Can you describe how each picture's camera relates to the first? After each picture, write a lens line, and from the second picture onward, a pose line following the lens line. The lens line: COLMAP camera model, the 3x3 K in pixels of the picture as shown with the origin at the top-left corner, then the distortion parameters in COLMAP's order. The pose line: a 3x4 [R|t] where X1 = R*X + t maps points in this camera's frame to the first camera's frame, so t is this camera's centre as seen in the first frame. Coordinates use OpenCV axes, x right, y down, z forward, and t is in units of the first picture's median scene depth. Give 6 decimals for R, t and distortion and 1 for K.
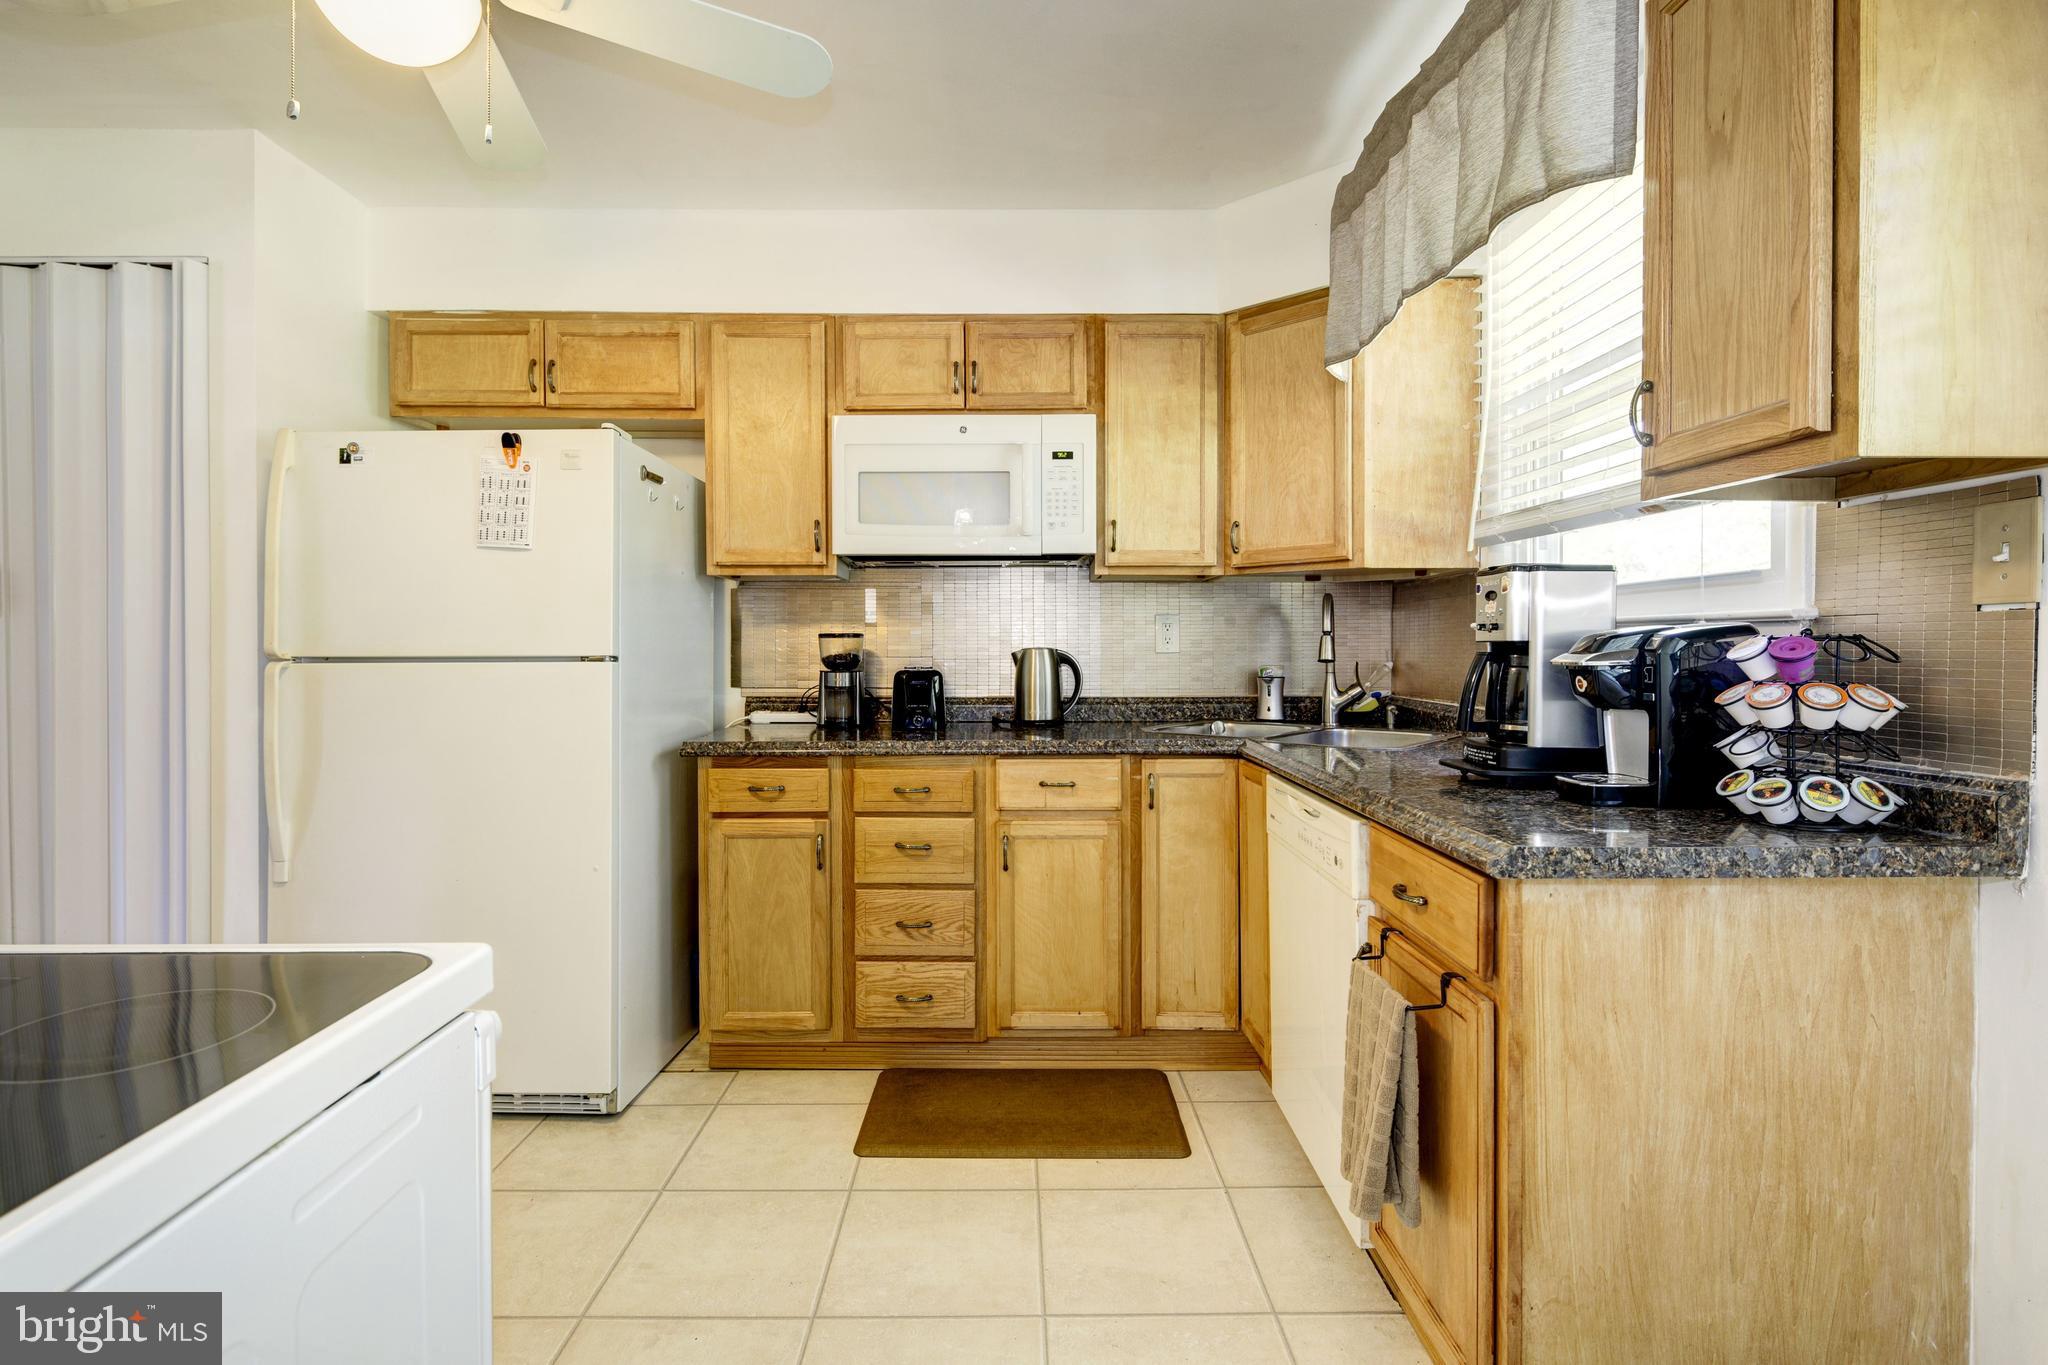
lens RADIAL K [[1015.3, 0, 1021.6], [0, 1015.3, 648.1], [0, 0, 1]] dist [0.012721, -0.000003]
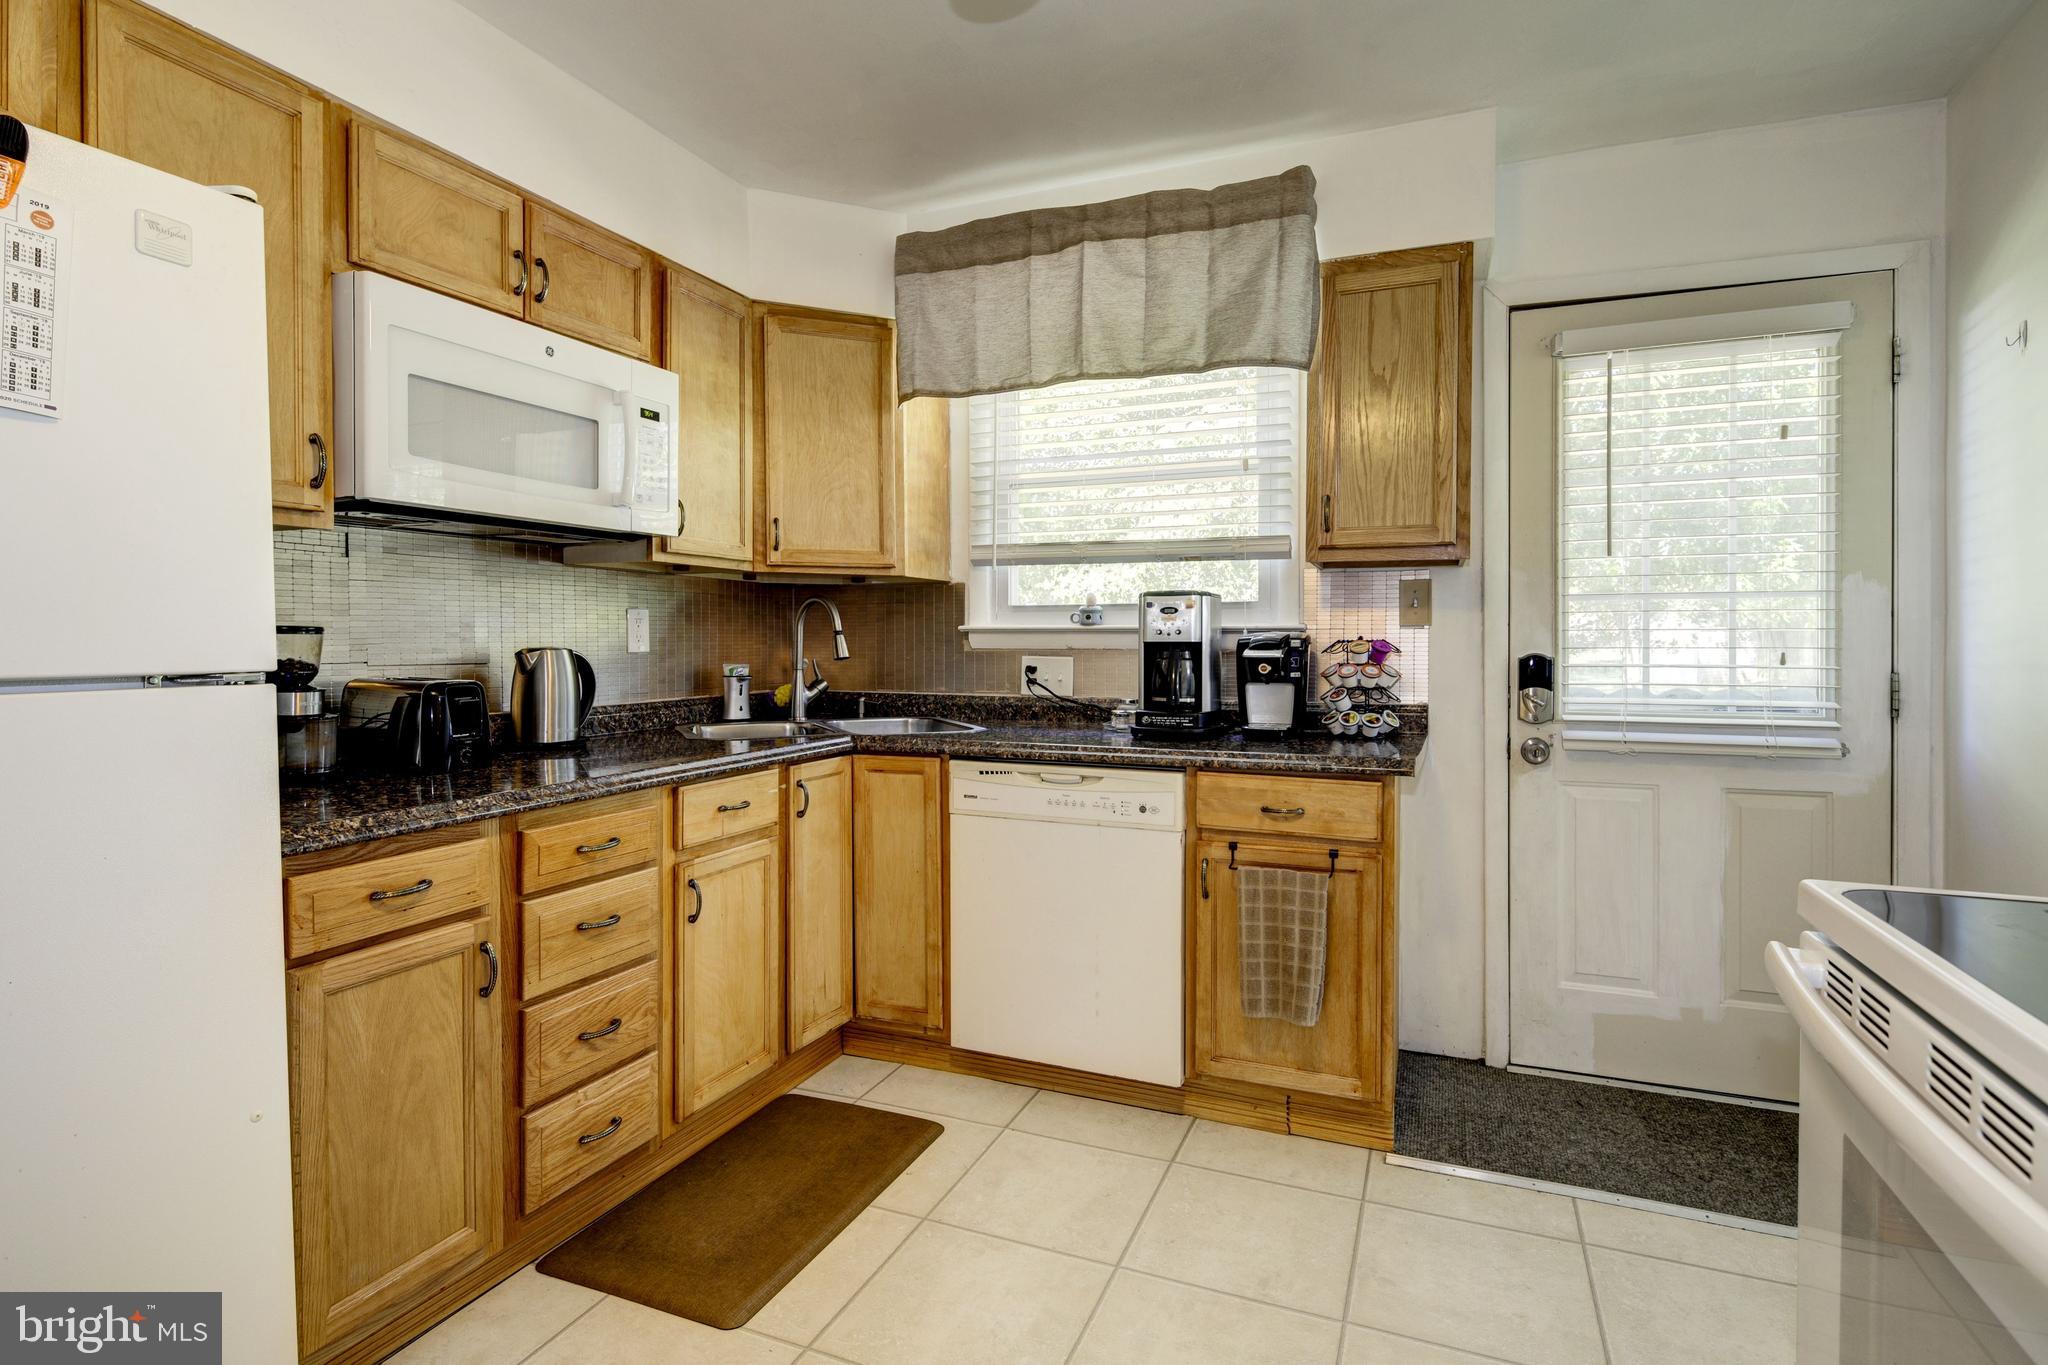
lens RADIAL K [[1005.0, 0, 1027.2], [0, 1005.0, 643.4], [0, 0, 1]] dist [0.000696, 0.000155]
pose [[0.386235, -0.003125, 0.922395, -0.645889], [0.002949, 0.999993, 0.002153, -0.005175], [-0.922396, 0.001889, 0.386242, 0.436454]]
